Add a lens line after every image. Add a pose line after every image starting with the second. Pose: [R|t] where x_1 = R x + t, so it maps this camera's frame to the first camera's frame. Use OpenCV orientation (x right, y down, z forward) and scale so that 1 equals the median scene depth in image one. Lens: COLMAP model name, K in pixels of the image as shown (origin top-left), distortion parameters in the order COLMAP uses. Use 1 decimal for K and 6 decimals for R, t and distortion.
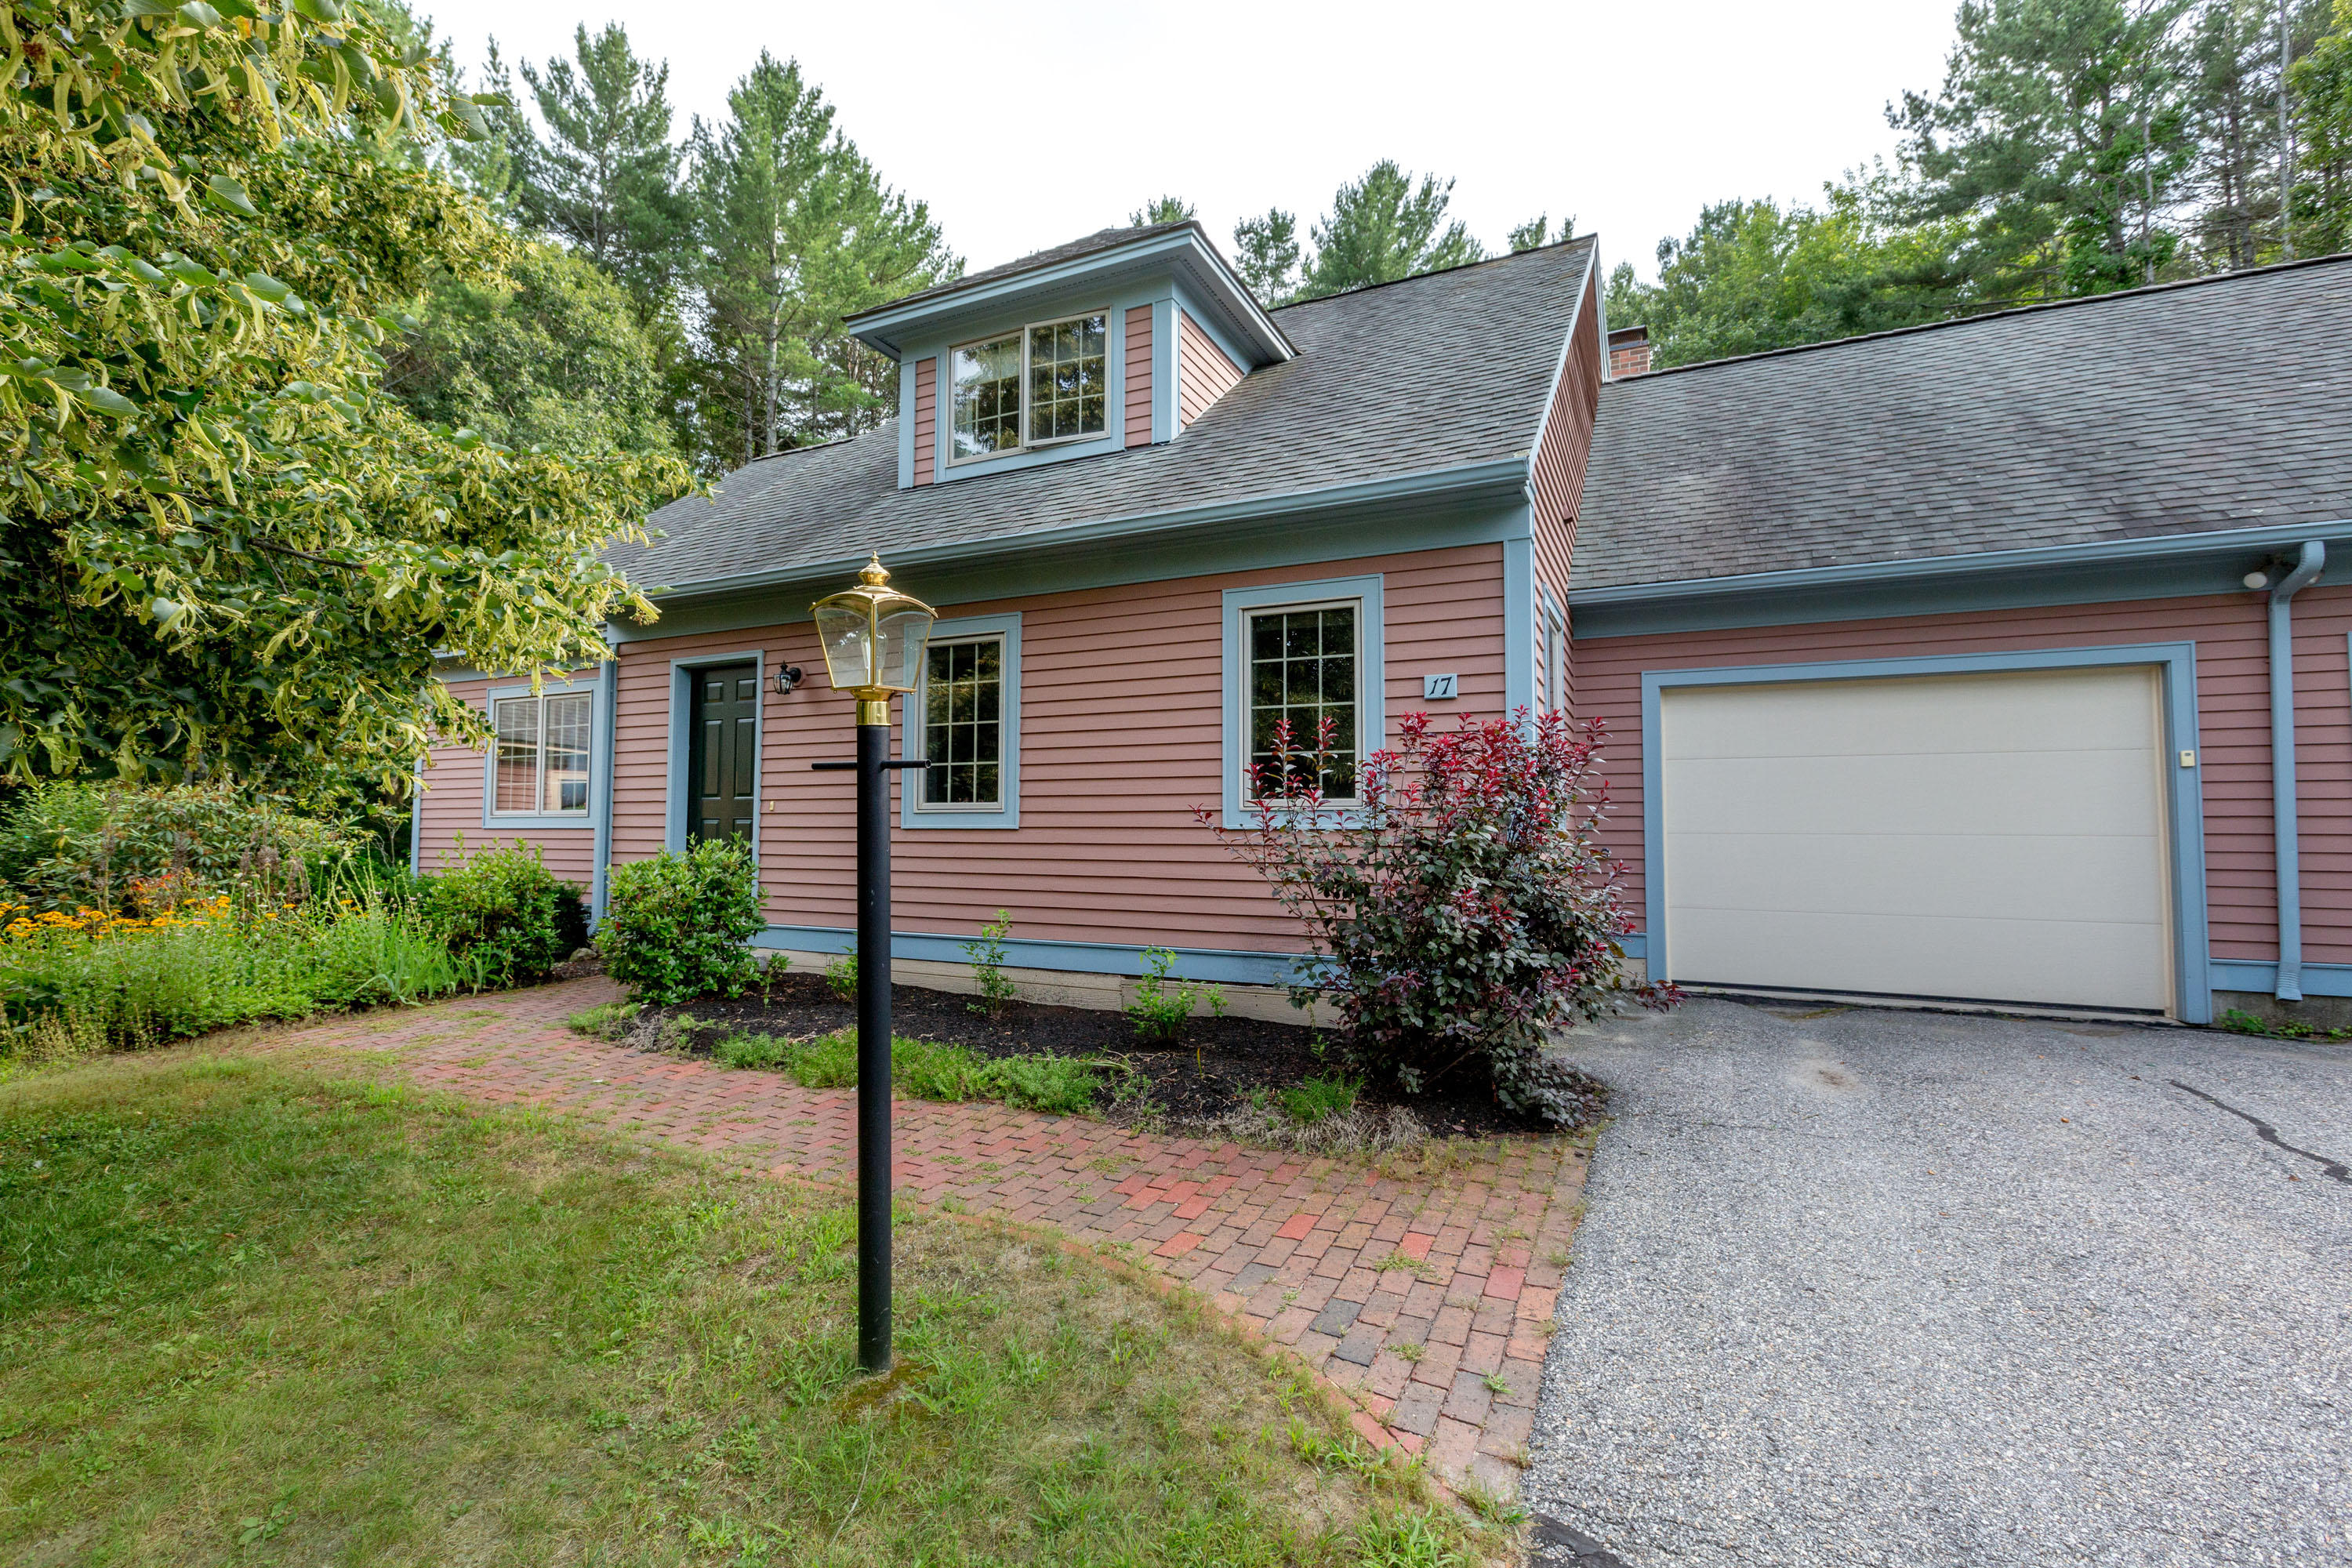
lens RADIAL K [[1077.5, 0, 1173.7], [0, 1077.5, 781.8], [0, 0, 1]] dist [0.006168, 0.000282]
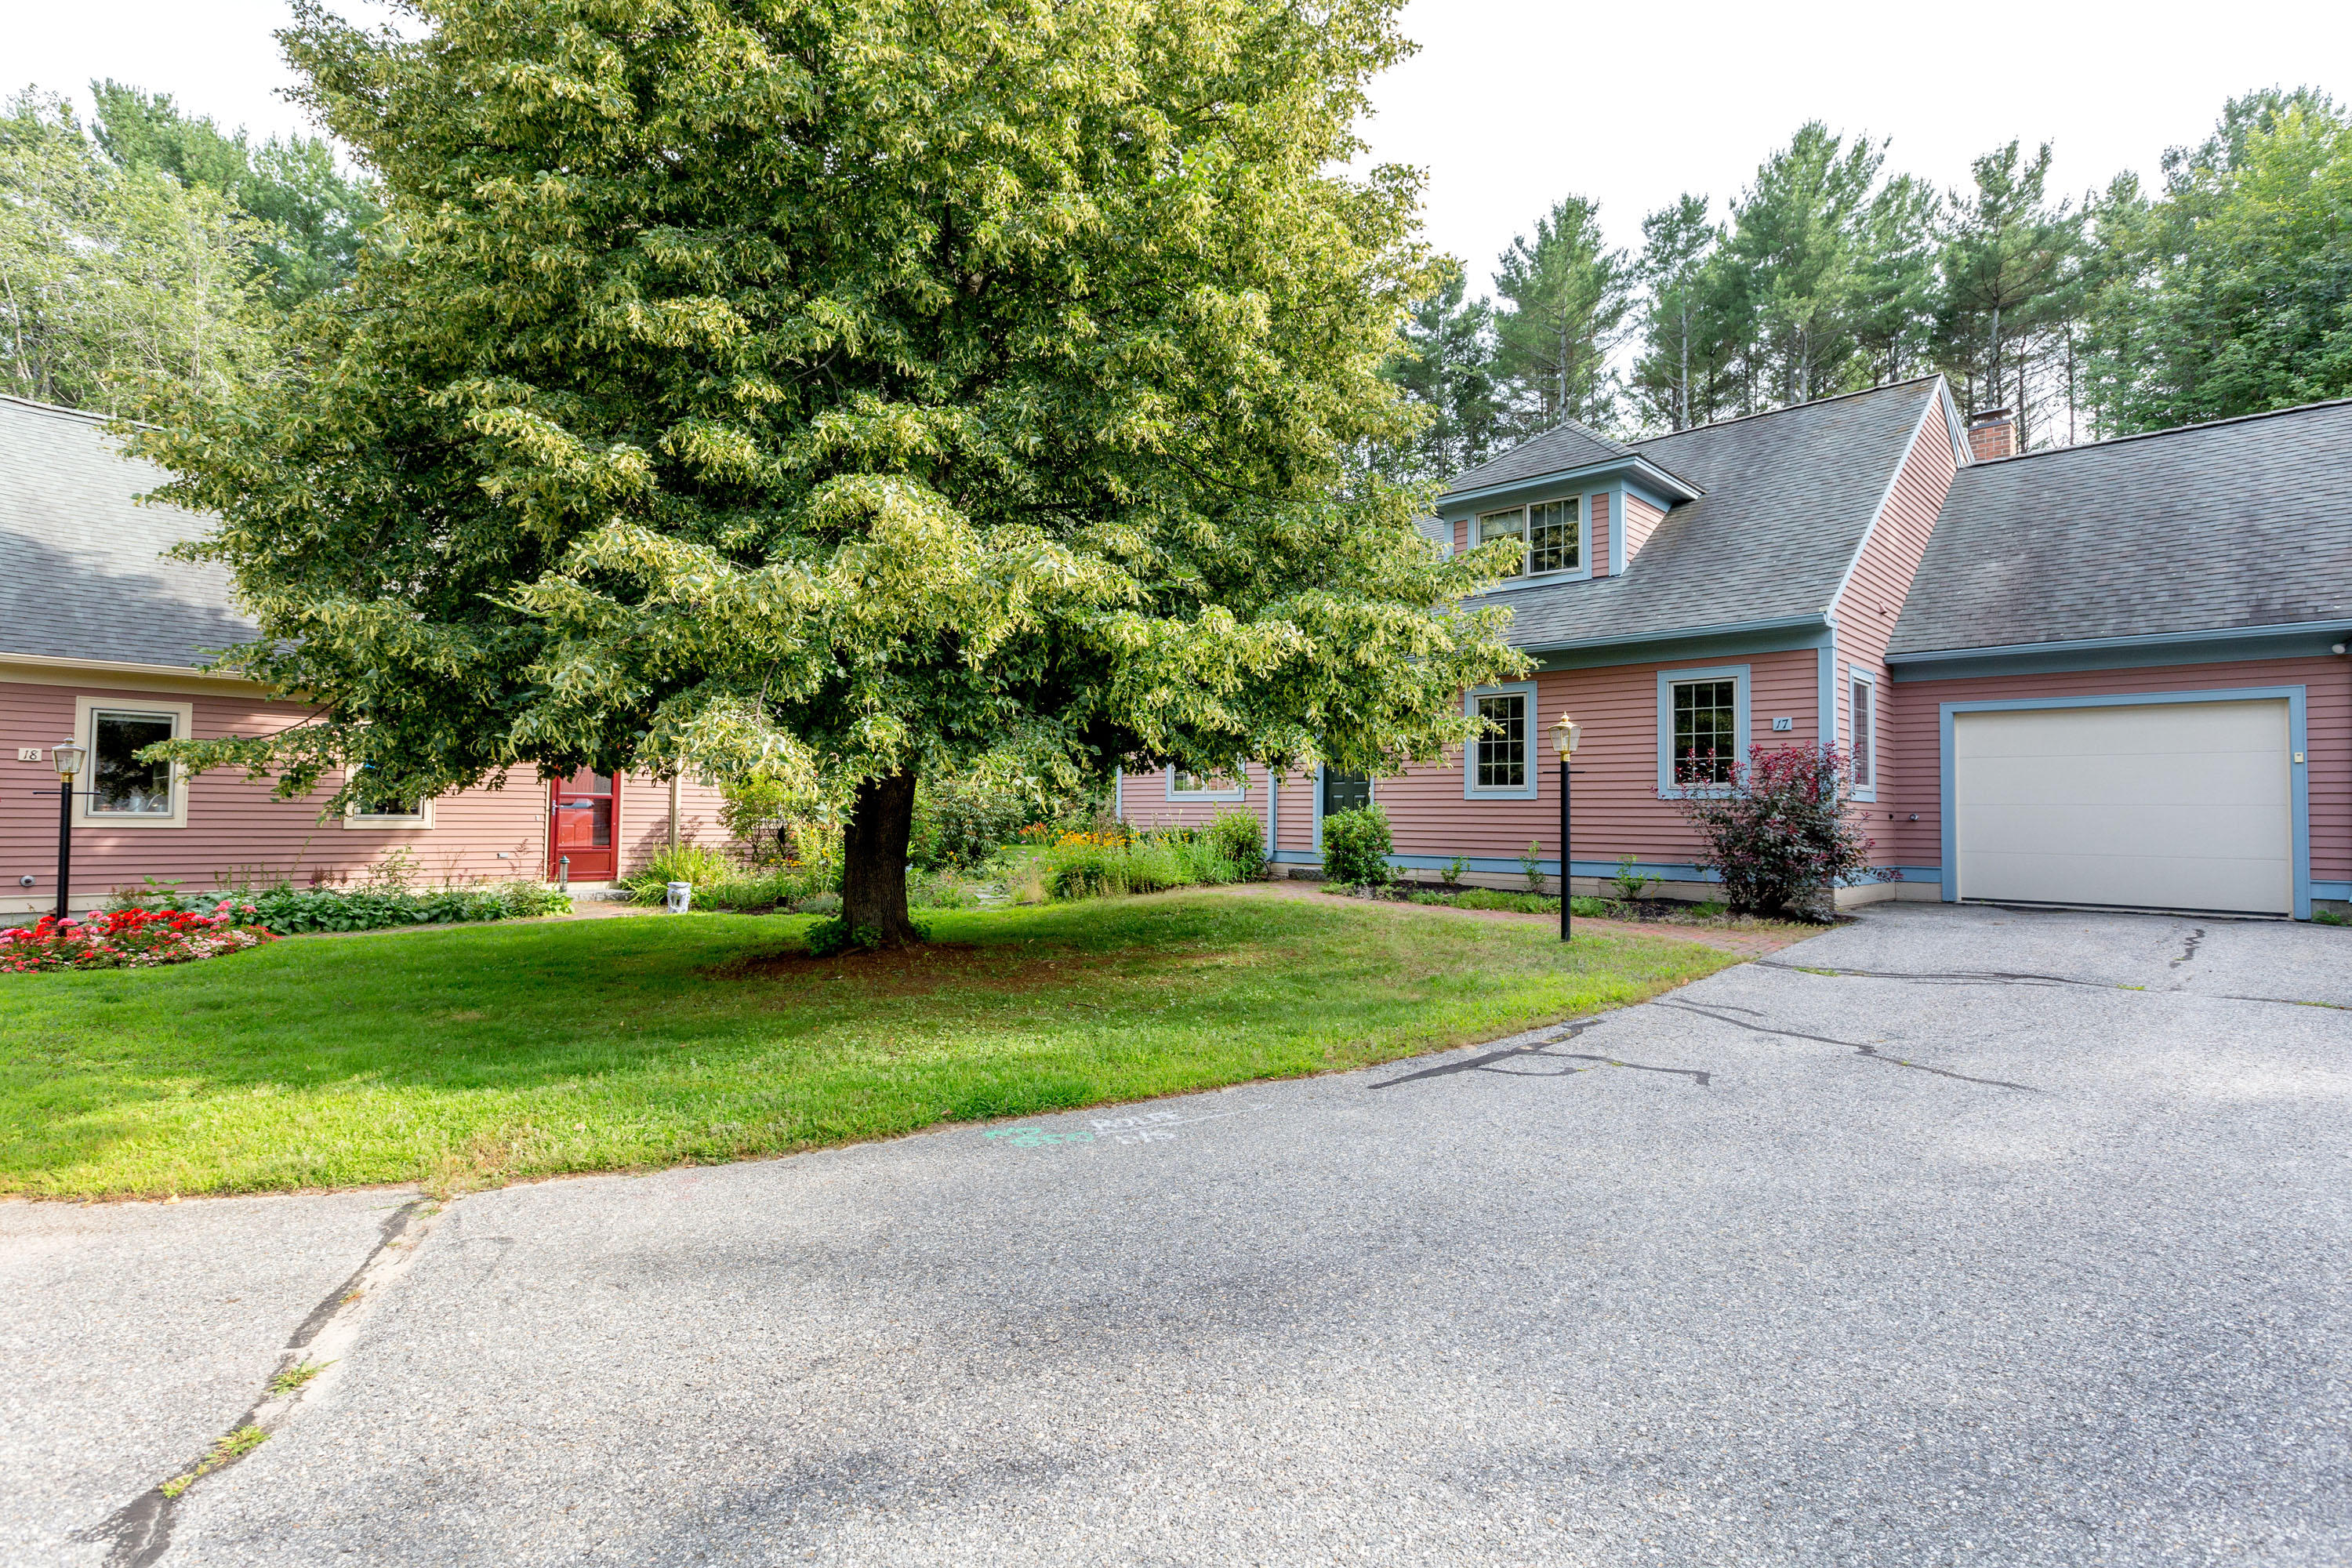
lens RADIAL K [[1162.3, 0, 1169.0], [0, 1162.3, 779.6], [0, 0, 1]] dist [0.001690, -0.000274]
pose [[0.947536, -0.002306, -0.319640, -0.099417], [0.005521, 0.999943, 0.009151, -0.011825], [0.319600, -0.010436, 0.947495, -1.043438]]
